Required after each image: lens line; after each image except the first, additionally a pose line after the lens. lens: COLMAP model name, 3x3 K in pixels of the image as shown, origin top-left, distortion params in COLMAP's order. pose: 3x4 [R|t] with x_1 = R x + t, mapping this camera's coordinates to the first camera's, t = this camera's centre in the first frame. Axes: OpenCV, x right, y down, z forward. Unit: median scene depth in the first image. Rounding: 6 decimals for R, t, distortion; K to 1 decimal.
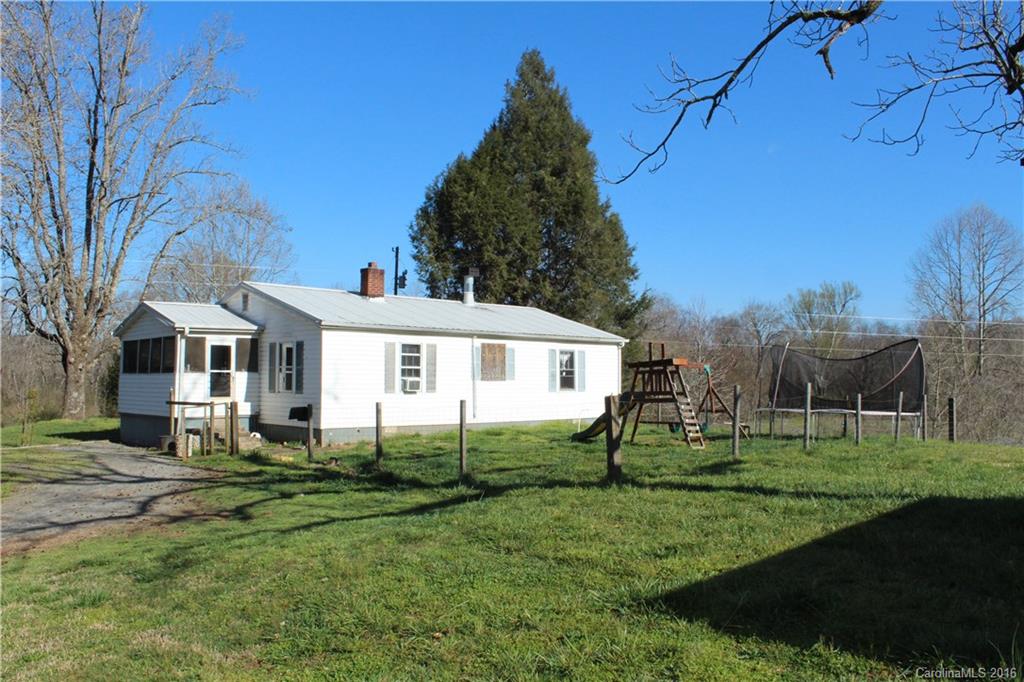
lens RADIAL K [[857.4, 0, 513.2], [0, 857.4, 347.3], [0, 0, 1]] dist [-0.129258, 0.084265]
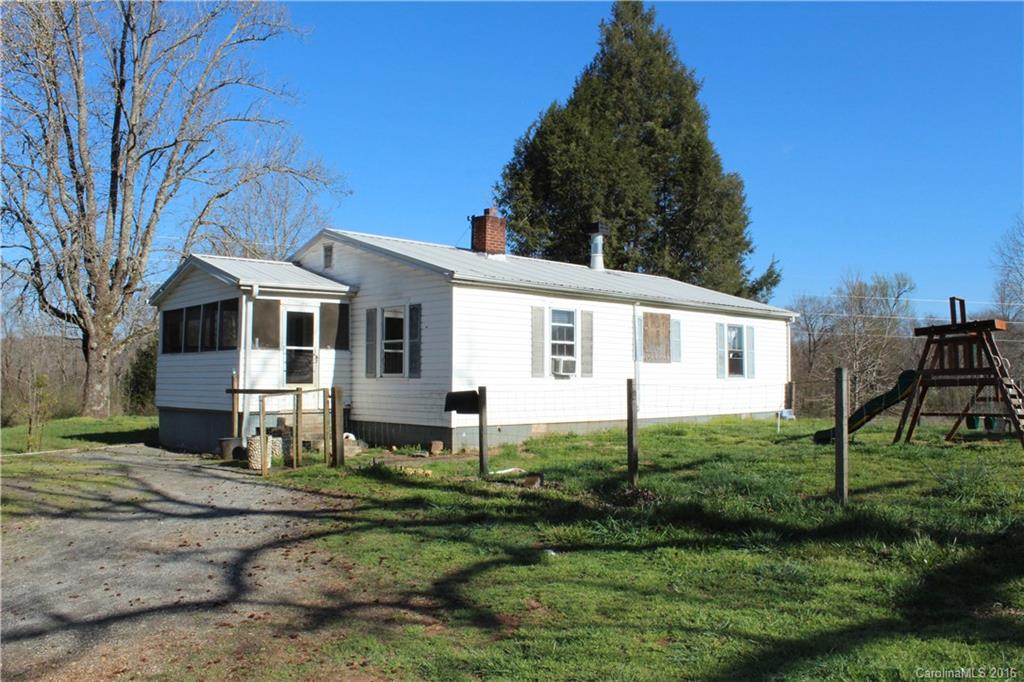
lens RADIAL K [[857.4, 0, 518.2], [0, 857.4, 348.0], [0, 0, 1]] dist [-0.129258, 0.084265]
pose [[0.999870, -0.002648, -0.015927, -0.131593], [0.002662, 0.999996, 0.000881, 0.024927], [0.015925, -0.000923, 0.999873, 0.245148]]
